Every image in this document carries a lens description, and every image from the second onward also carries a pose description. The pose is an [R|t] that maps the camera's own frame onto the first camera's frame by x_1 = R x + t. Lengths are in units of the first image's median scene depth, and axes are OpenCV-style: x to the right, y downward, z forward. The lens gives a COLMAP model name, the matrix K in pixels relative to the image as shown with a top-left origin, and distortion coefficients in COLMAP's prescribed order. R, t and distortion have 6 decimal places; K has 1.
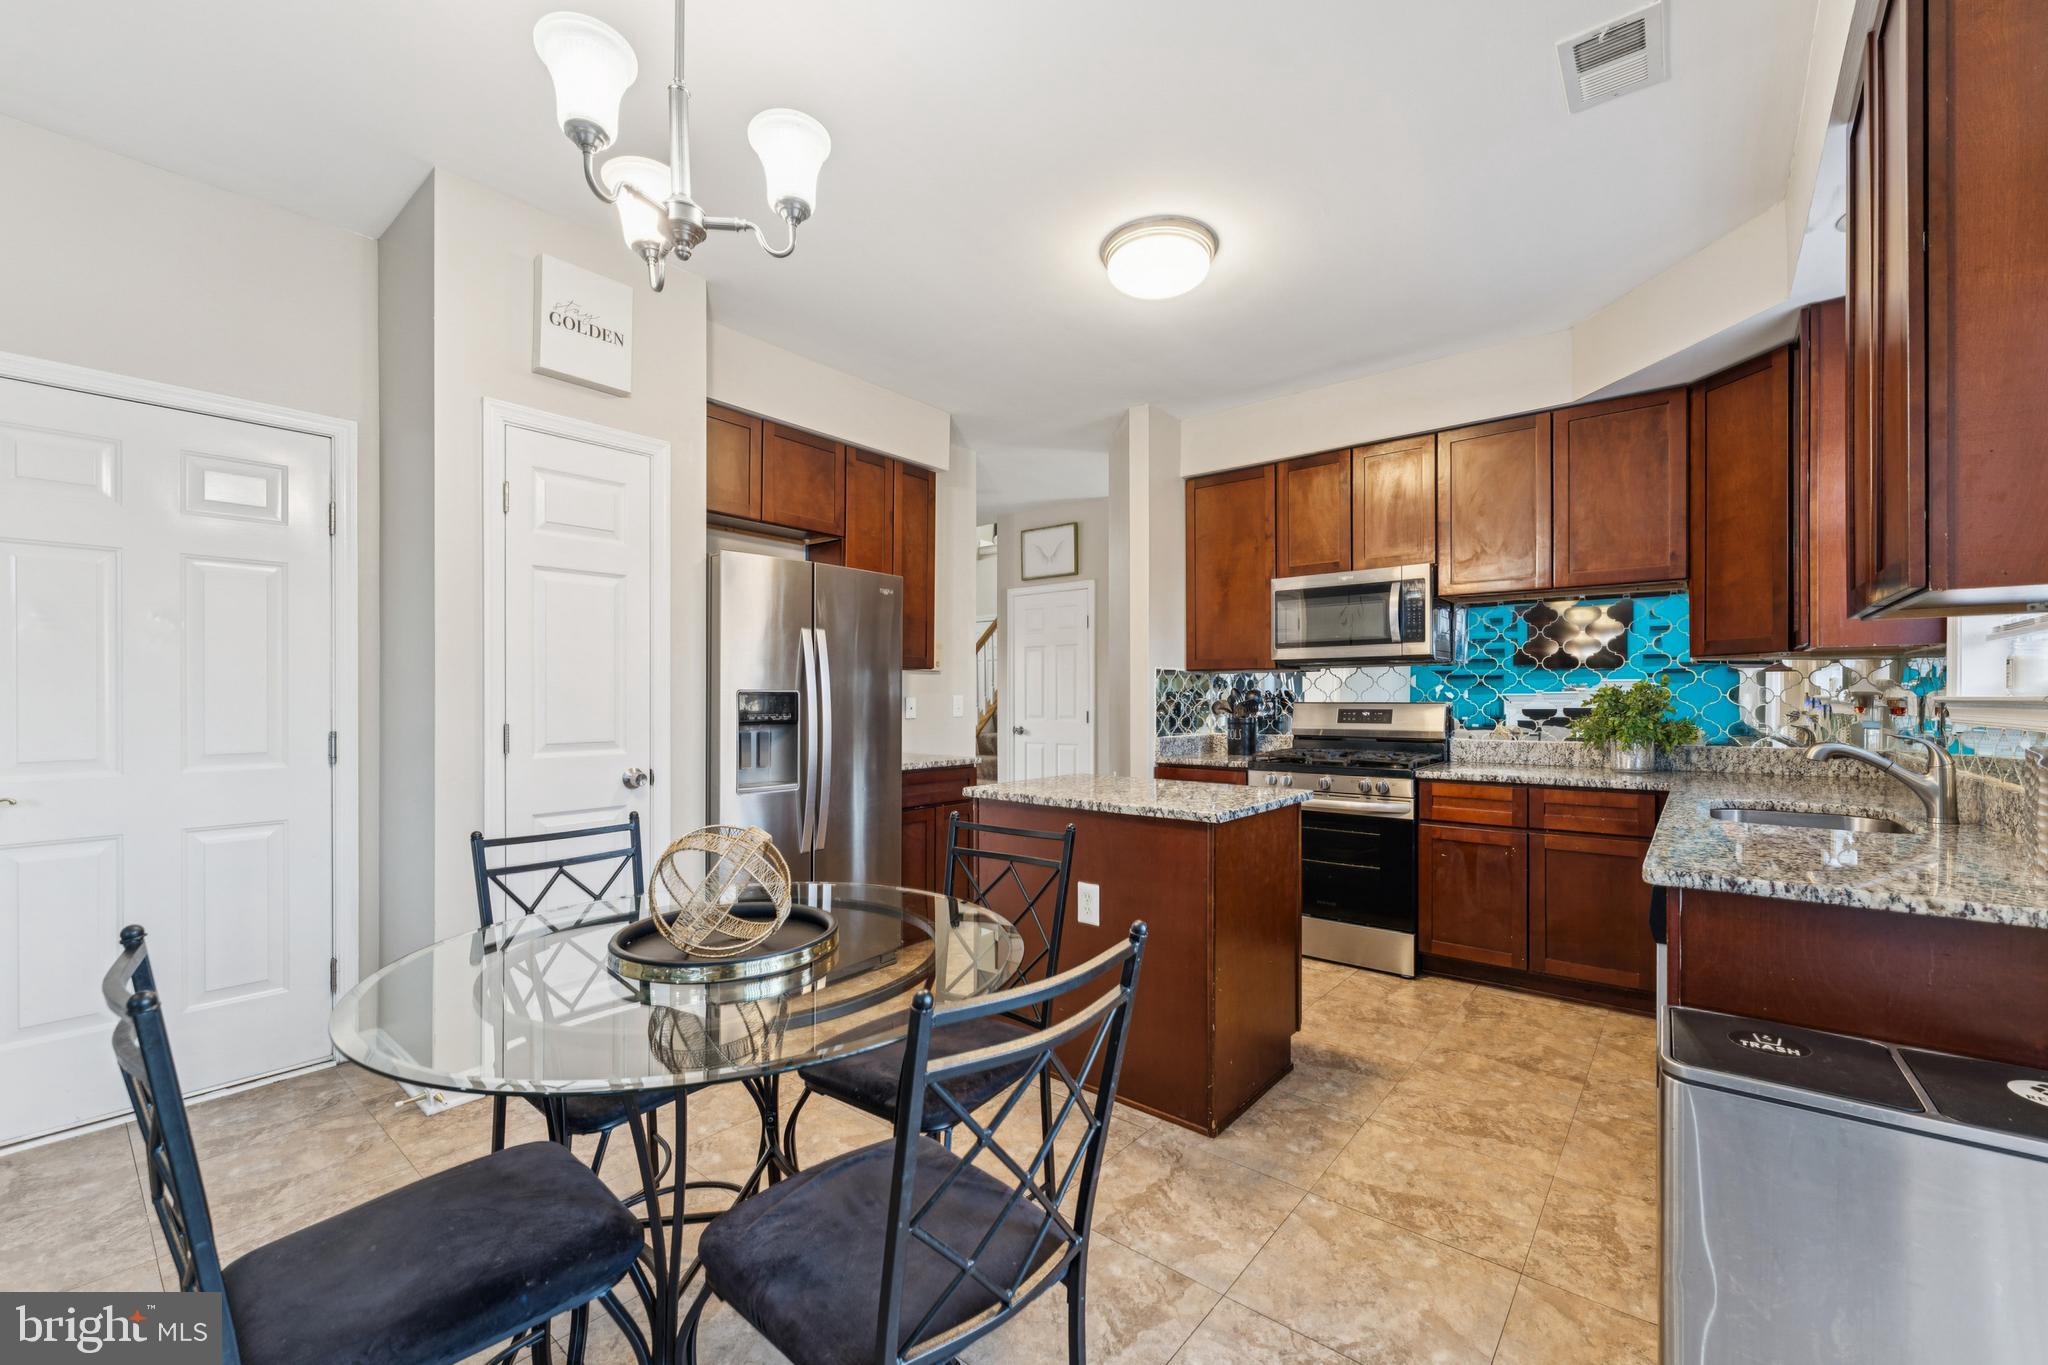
lens RADIAL K [[873.6, 0, 1012.4], [0, 873.6, 686.8], [0, 0, 1]] dist [0.001400, 0.000215]
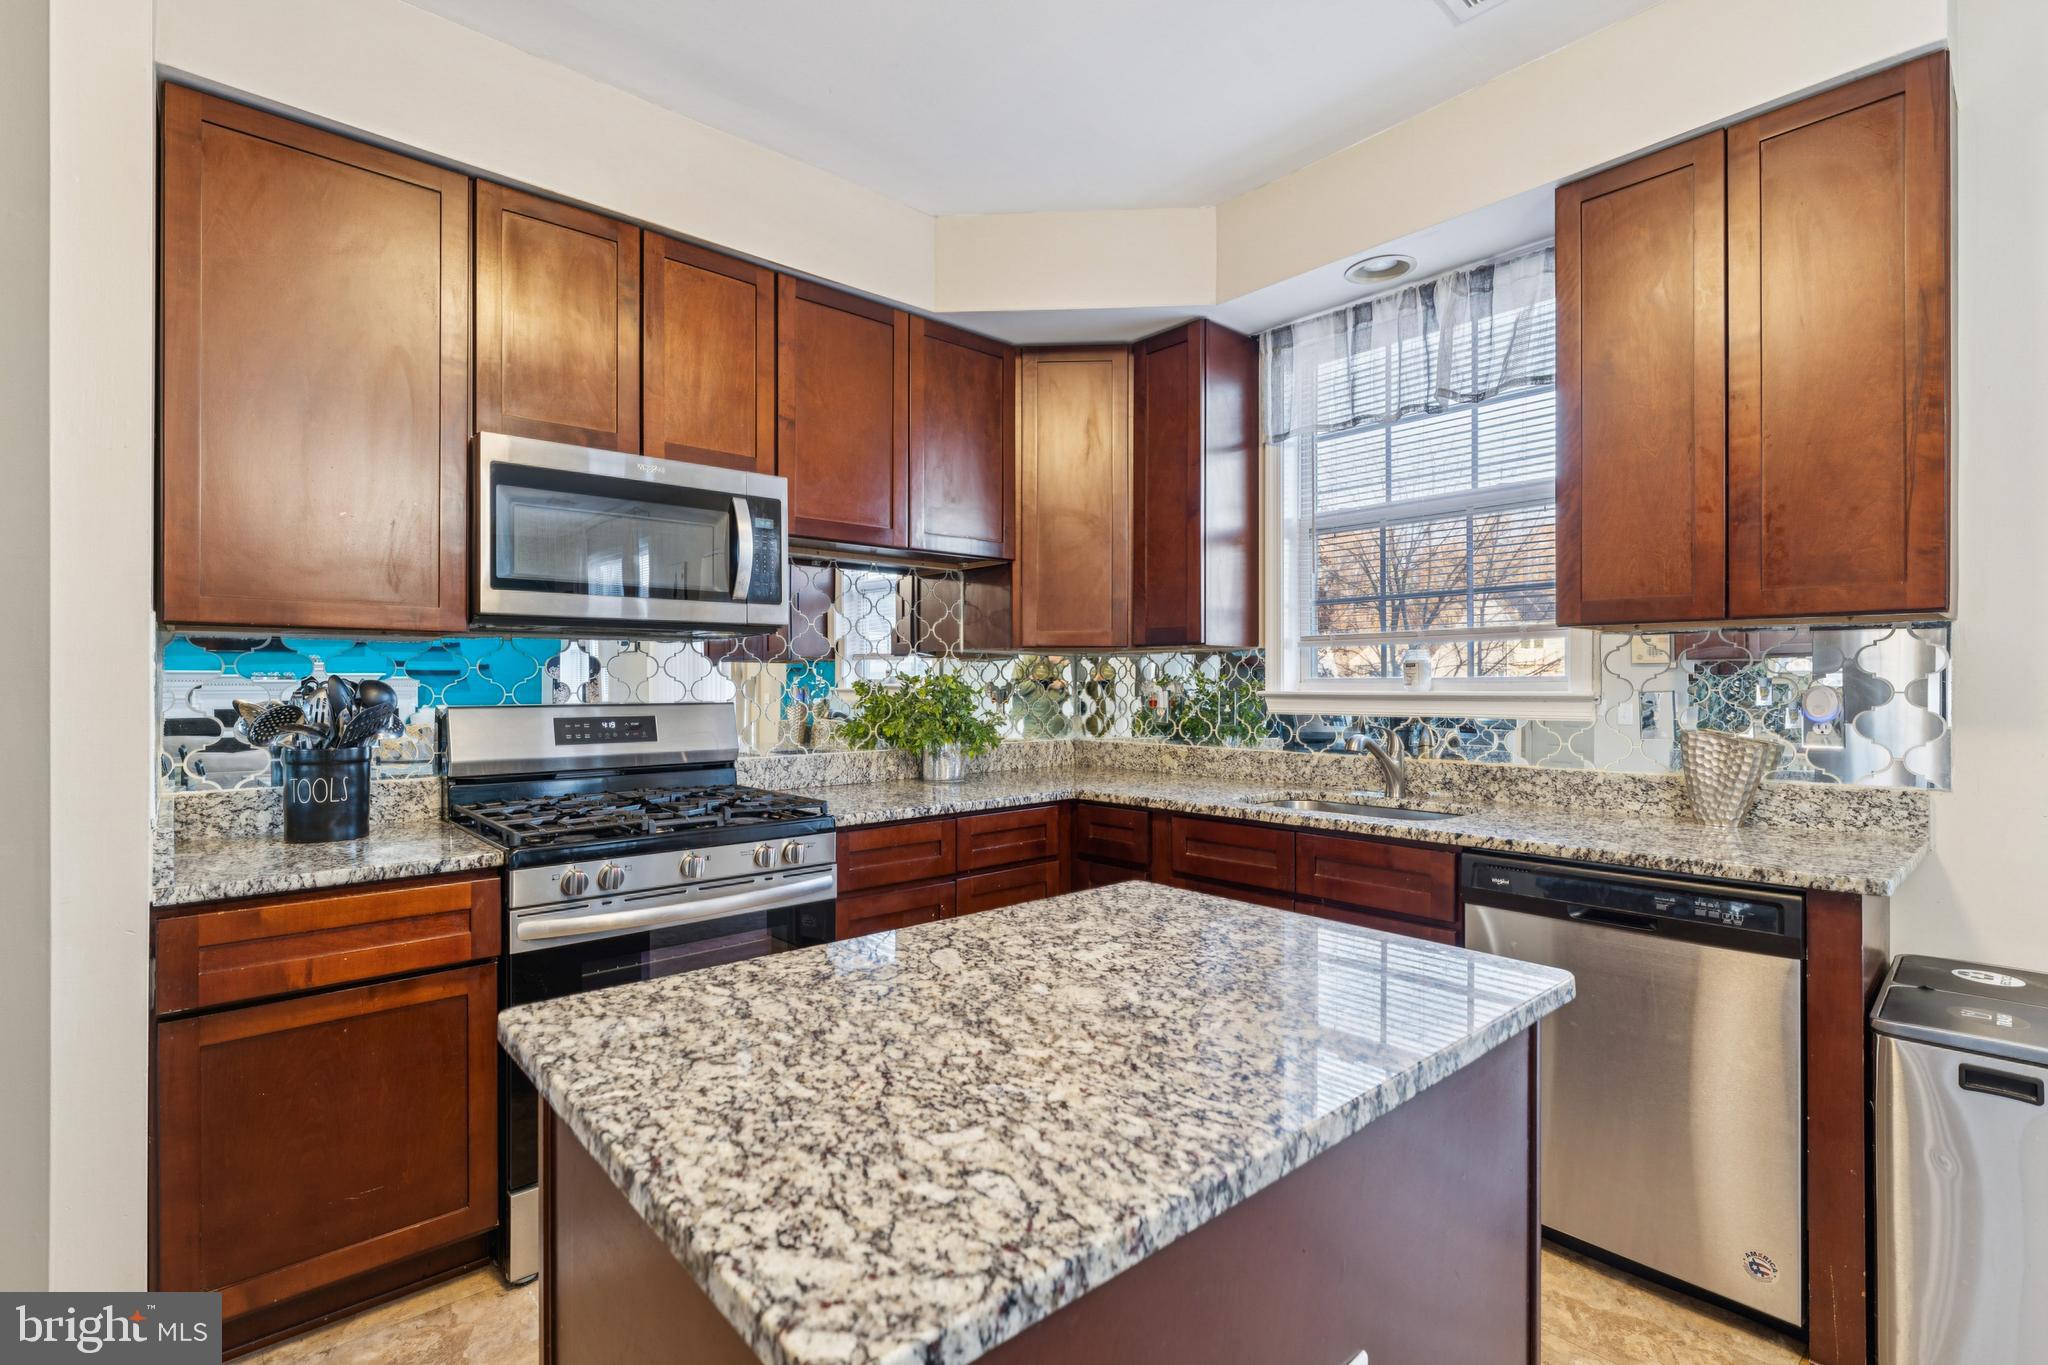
lens RADIAL K [[924.0, 0, 1024.0], [0, 924.0, 682.5], [0, 0, 1]] dist [-0.002611, -0.001069]
pose [[0.141260, 0.004446, 0.989962, -0.144207], [-0.009203, 0.999953, -0.003178, 0.004044], [-0.989930, -0.008662, 0.141295, 0.733257]]
